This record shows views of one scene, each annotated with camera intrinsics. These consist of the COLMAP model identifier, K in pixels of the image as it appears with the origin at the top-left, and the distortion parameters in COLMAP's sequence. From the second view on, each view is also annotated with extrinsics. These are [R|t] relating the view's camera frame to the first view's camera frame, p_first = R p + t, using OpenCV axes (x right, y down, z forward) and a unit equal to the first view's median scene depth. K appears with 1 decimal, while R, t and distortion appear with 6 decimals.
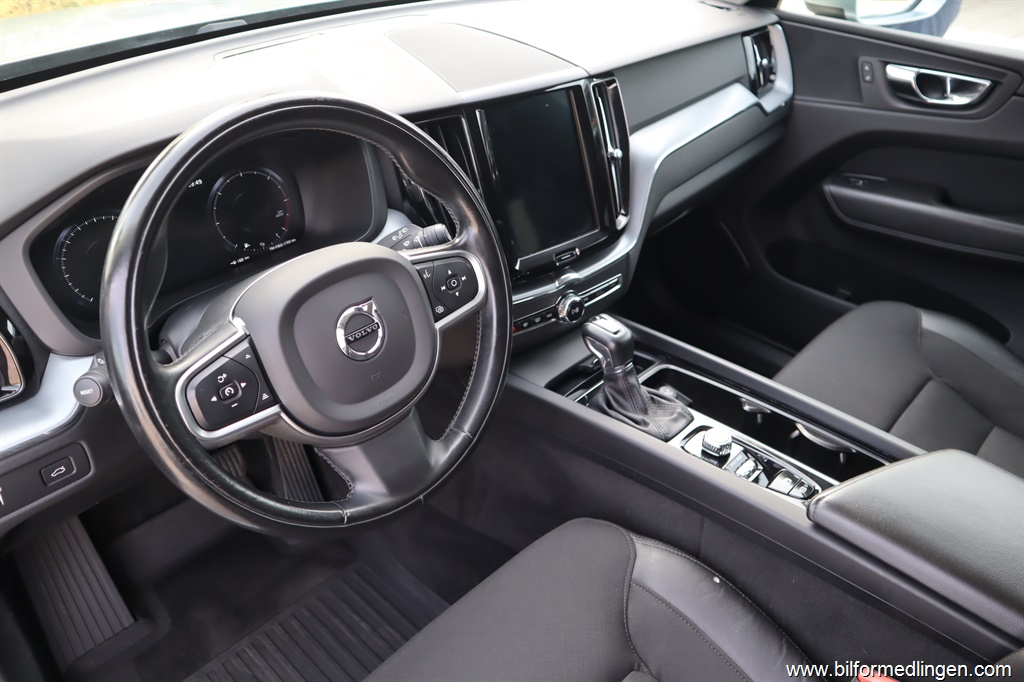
lens RADIAL K [[802.5, 0, 512.0], [0, 802.5, 341.0], [0, 0, 1]] dist [-0.114540, 0.446270]
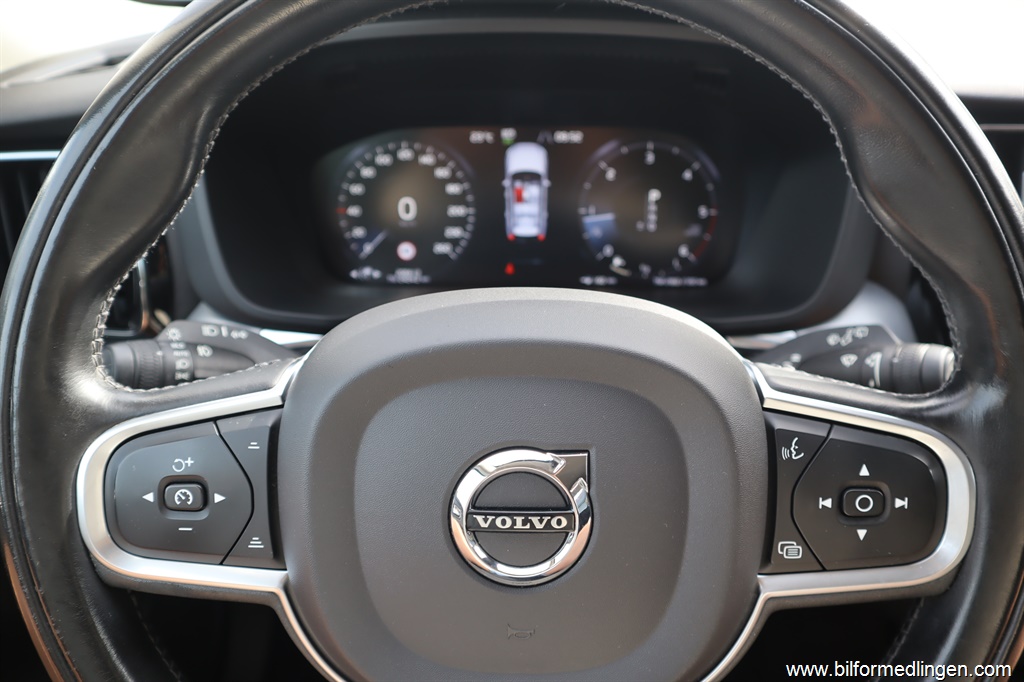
lens RADIAL K [[778.3, 0, 515.5], [0, 778.3, 340.0], [0, 0, 1]] dist [-0.107134, 0.082334]
pose [[0.663673, 0.360635, -0.655347, 0.022760], [-0.395749, 0.912733, 0.101496, -0.112080], [0.634760, 0.191993, 0.748478, 0.619381]]
